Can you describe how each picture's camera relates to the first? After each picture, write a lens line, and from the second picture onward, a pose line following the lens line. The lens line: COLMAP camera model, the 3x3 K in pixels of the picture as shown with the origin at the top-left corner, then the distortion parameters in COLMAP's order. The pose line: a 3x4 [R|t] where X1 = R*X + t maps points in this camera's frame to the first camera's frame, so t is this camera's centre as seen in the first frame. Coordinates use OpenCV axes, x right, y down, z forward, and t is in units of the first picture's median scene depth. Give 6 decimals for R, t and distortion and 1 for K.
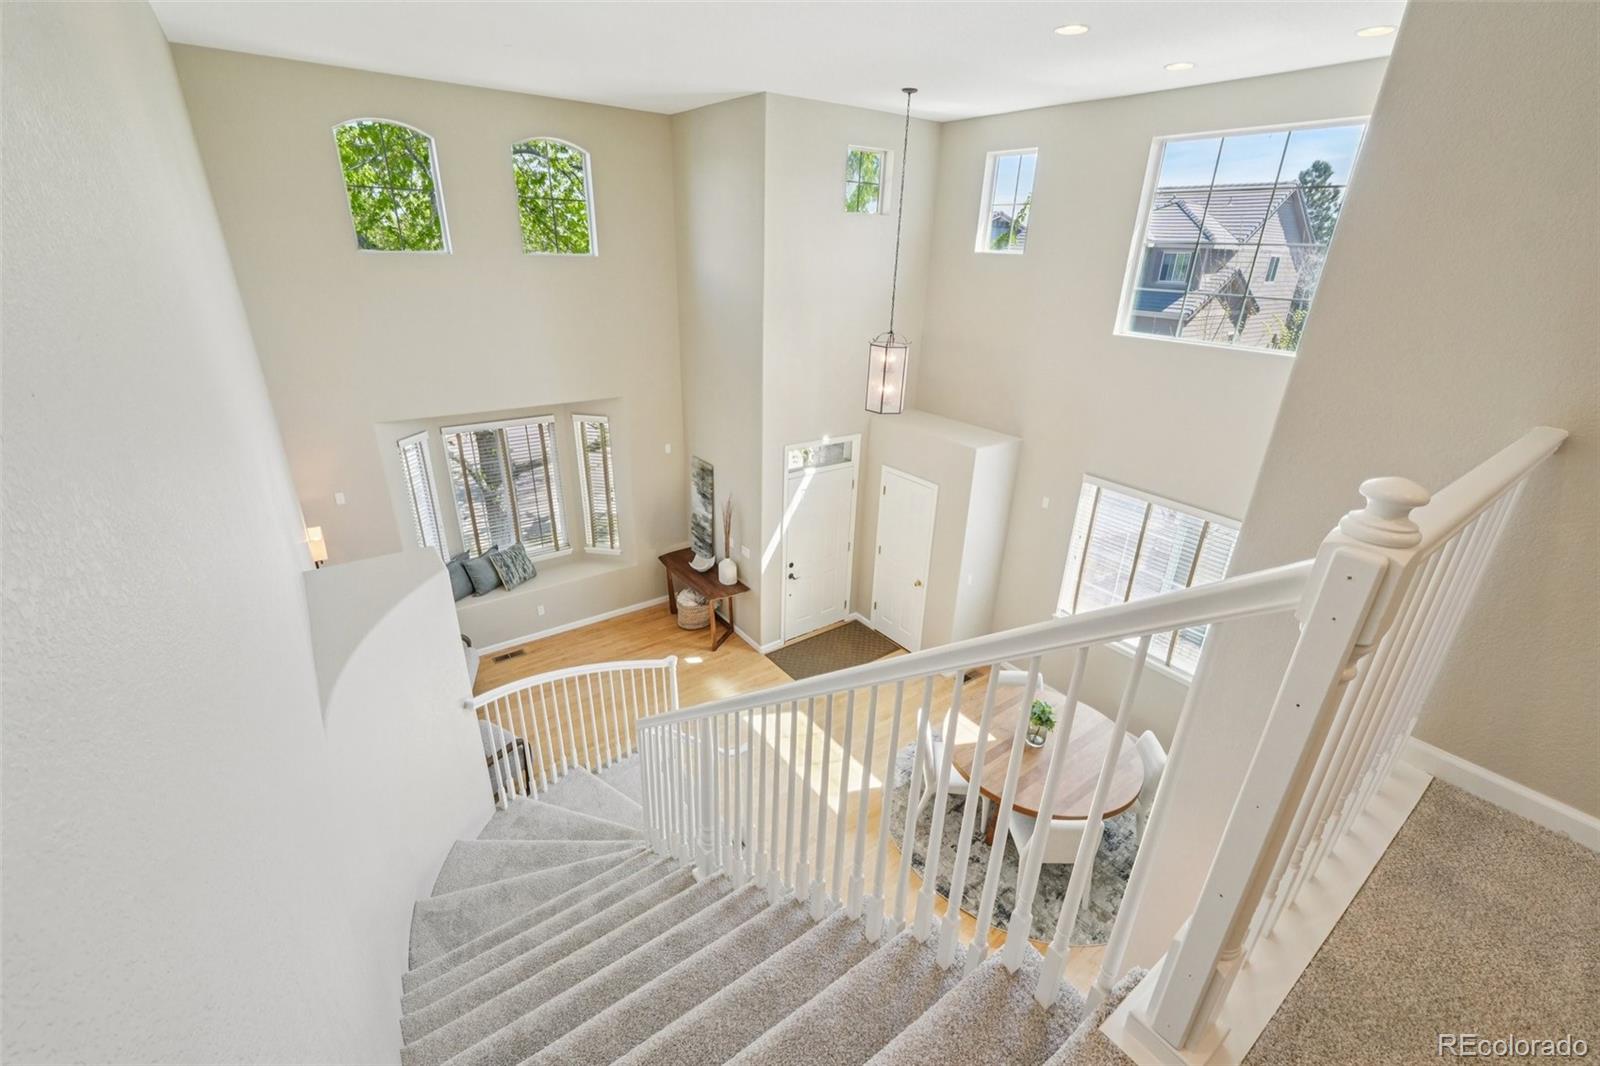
lens RADIAL K [[686.6, 0, 806.9], [0, 686.6, 534.4], [0, 0, 1]] dist [-0.002006, 0.002873]
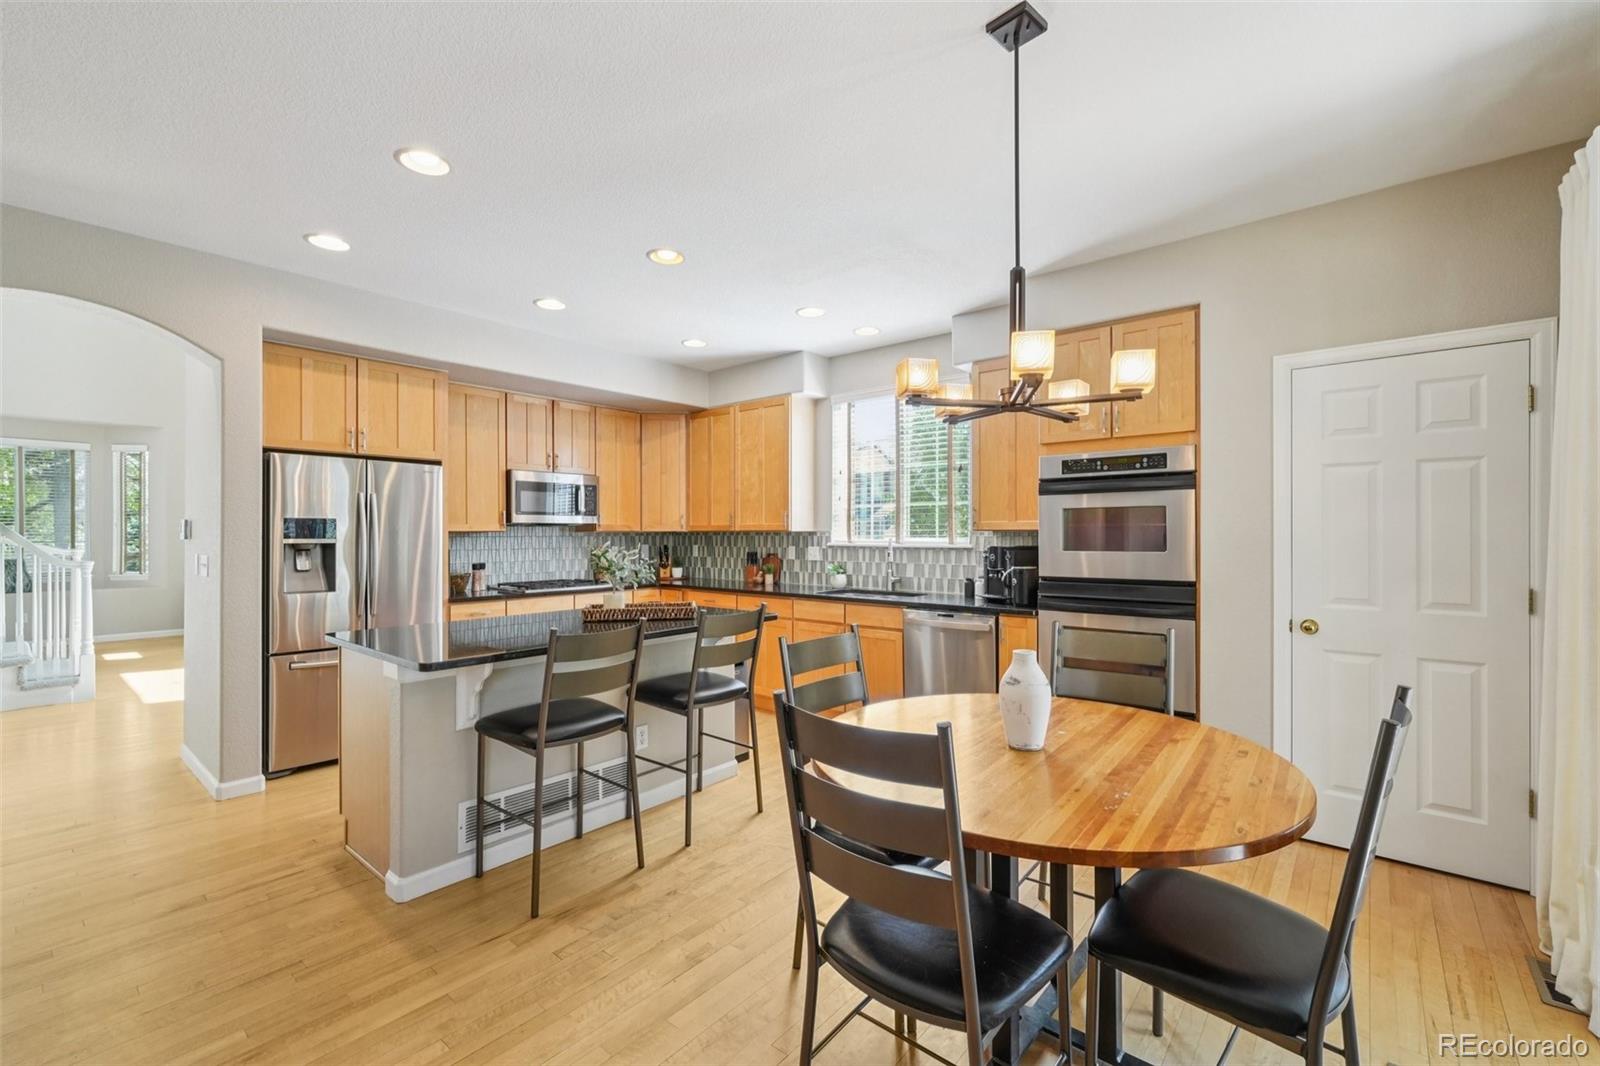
lens RADIAL K [[686.6, 0, 788.6], [0, 686.6, 529.3], [0, 0, 1]] dist [-0.002006, 0.002873]
pose [[0.977024, -0.036420, 0.209994, 0.488439], [0.118098, 0.912708, -0.391173, 0.512344], [-0.177417, 0.406986, 0.896039, -0.136816]]
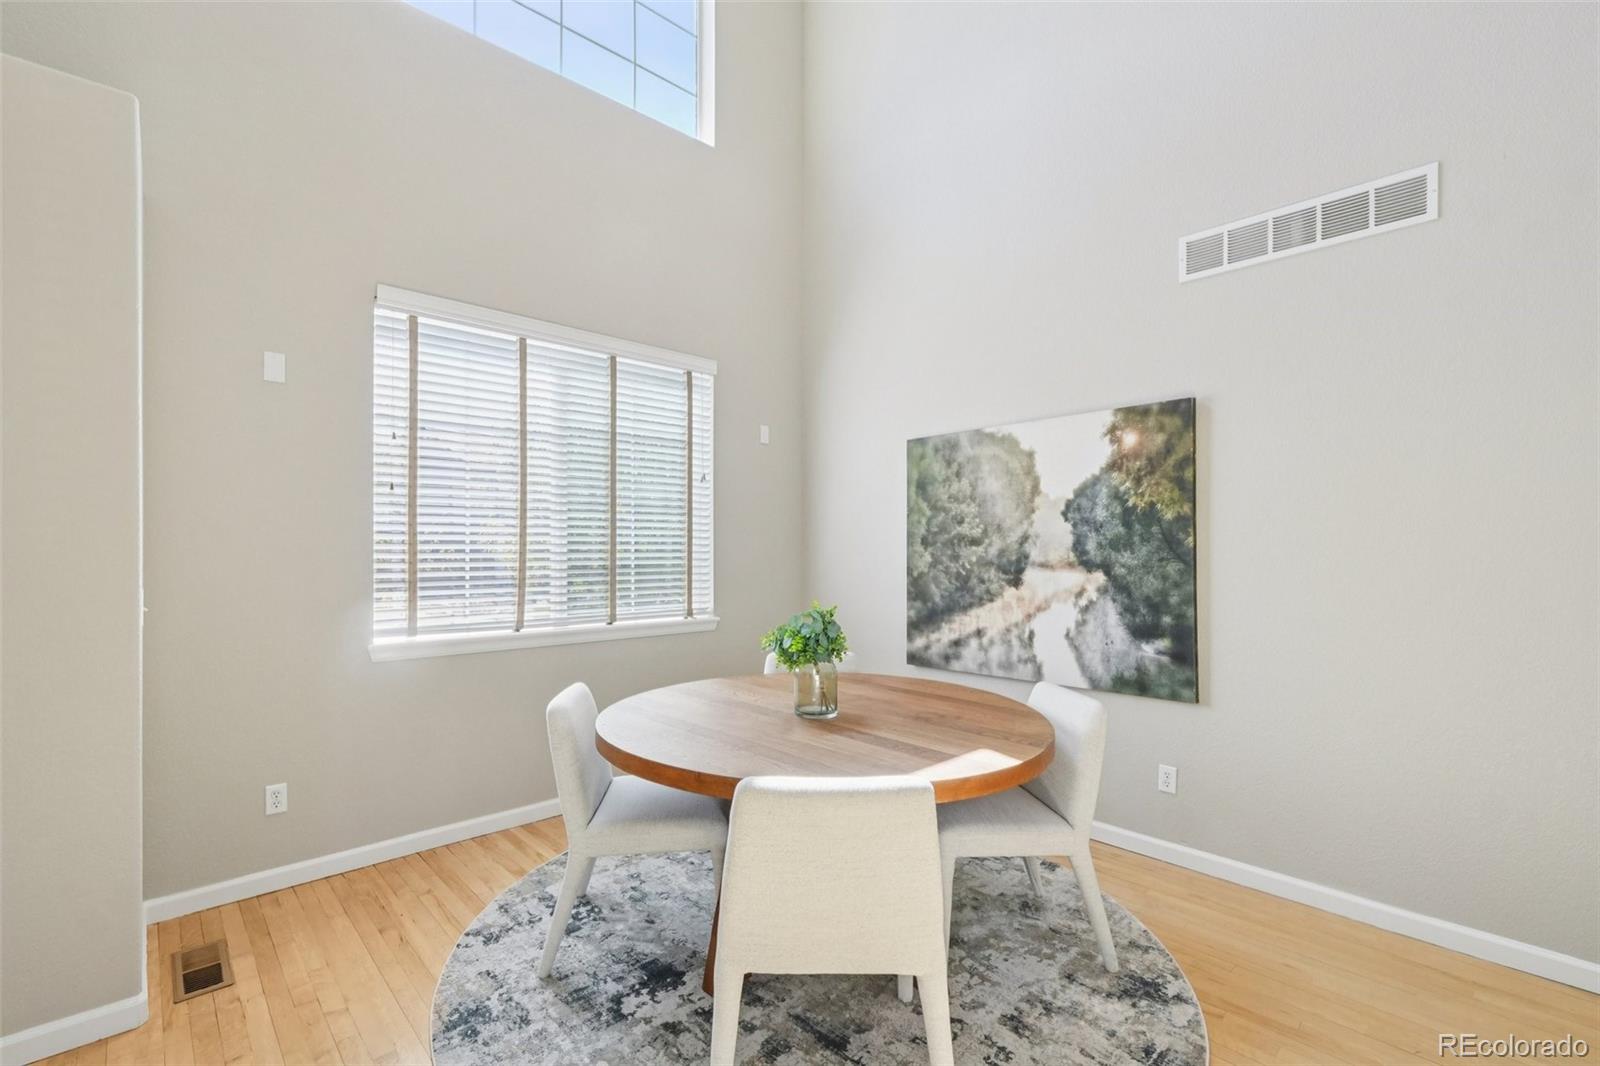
lens RADIAL K [[709.6, 0, 775.8], [0, 709.6, 550.1], [0, 0, 1]] dist [-0.003098, 0.000458]
pose [[-0.088839, -0.035062, 0.995429, -0.071388], [0.394929, 0.916227, 0.067519, 0.117190], [-0.914406, 0.399122, -0.067550, 0.708398]]
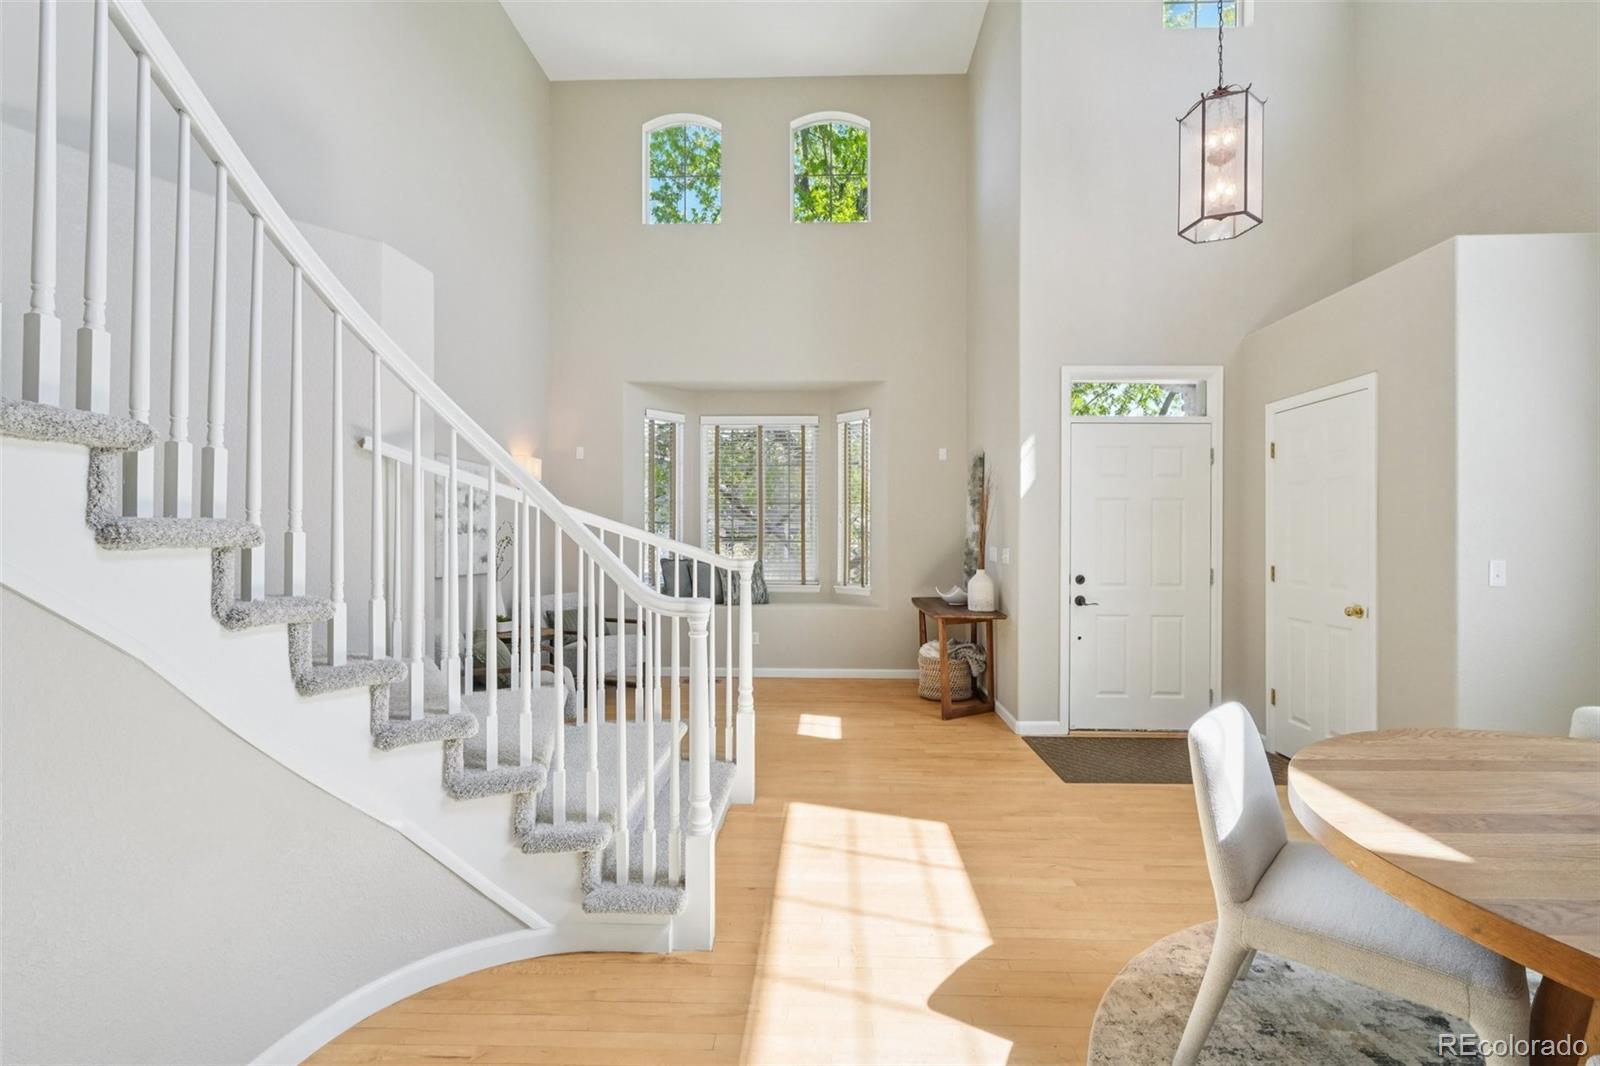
lens RADIAL K [[686.6, 0, 812.2], [0, 686.6, 530.7], [0, 0, 1]] dist [-0.002006, 0.002873]
pose [[0.782825, -0.033314, -0.621349, 0.159039], [-0.225727, 0.915340, -0.333466, 0.247088], [0.579855, 0.401301, 0.709032, 0.430132]]
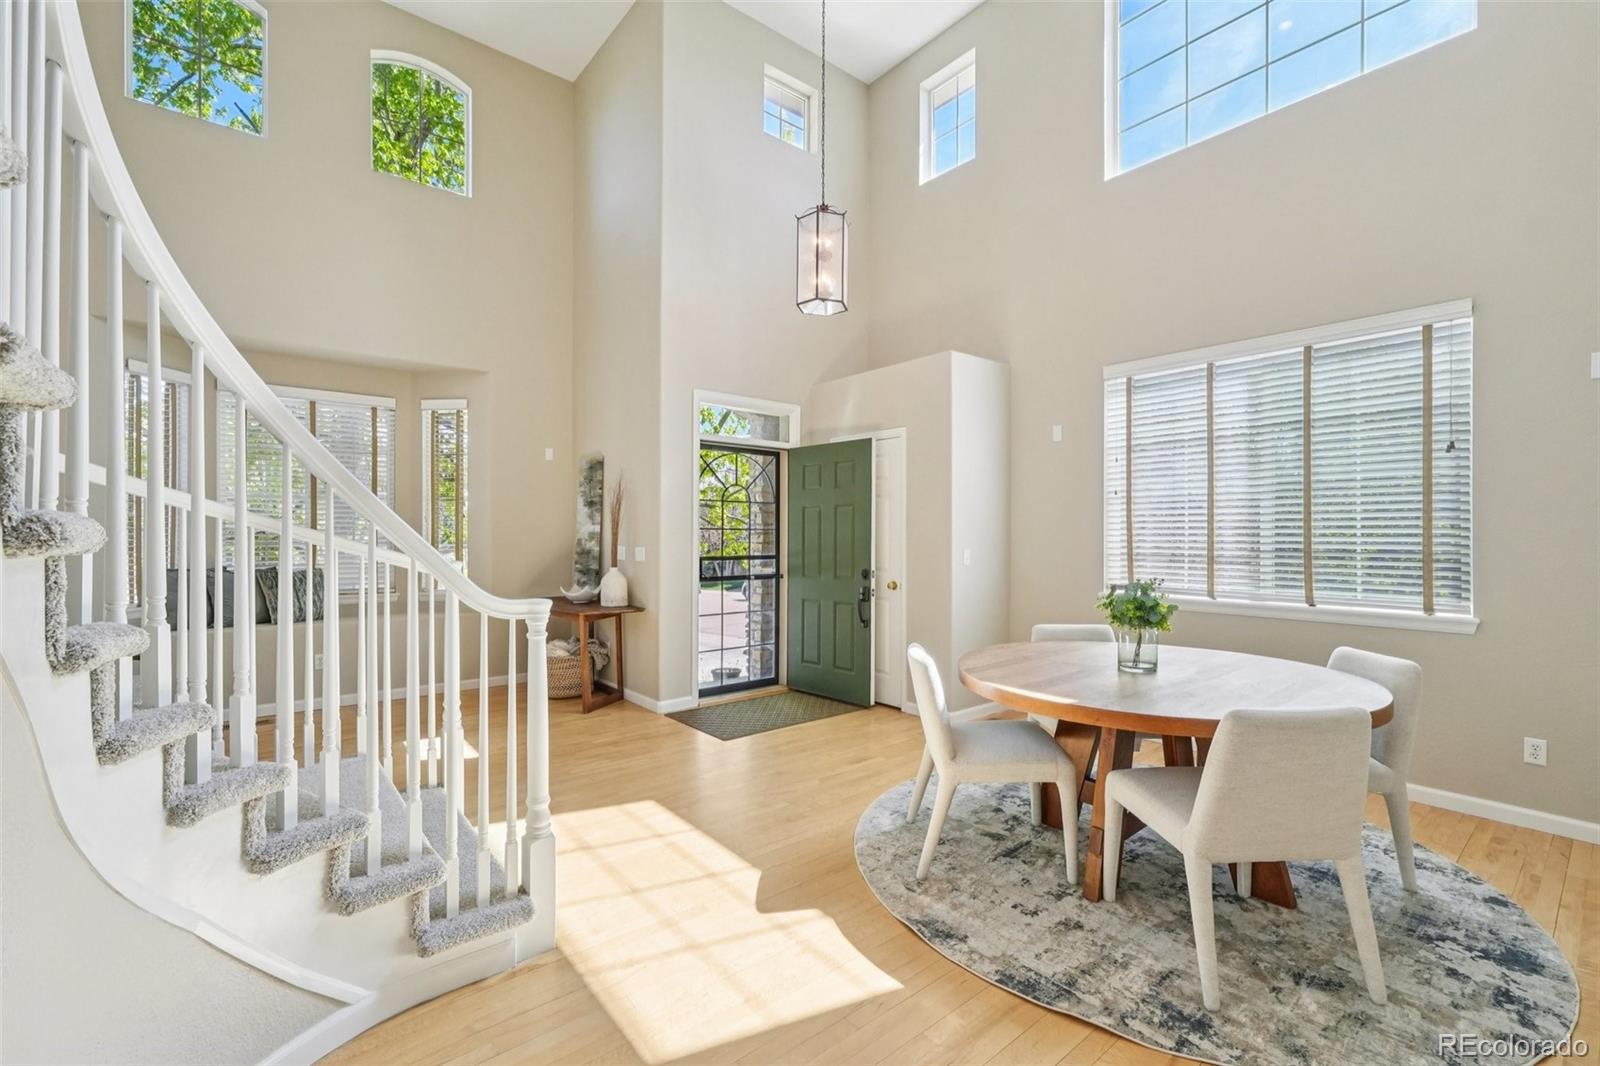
lens RADIAL K [[686.6, 0, 805.3], [0, 686.6, 532.6], [0, 0, 1]] dist [-0.002006, 0.002873]
pose [[0.998417, -0.032167, 0.046139, 0.043941], [0.047914, 0.916052, -0.398188, 0.280180], [-0.029457, 0.399769, 0.916143, 0.345774]]
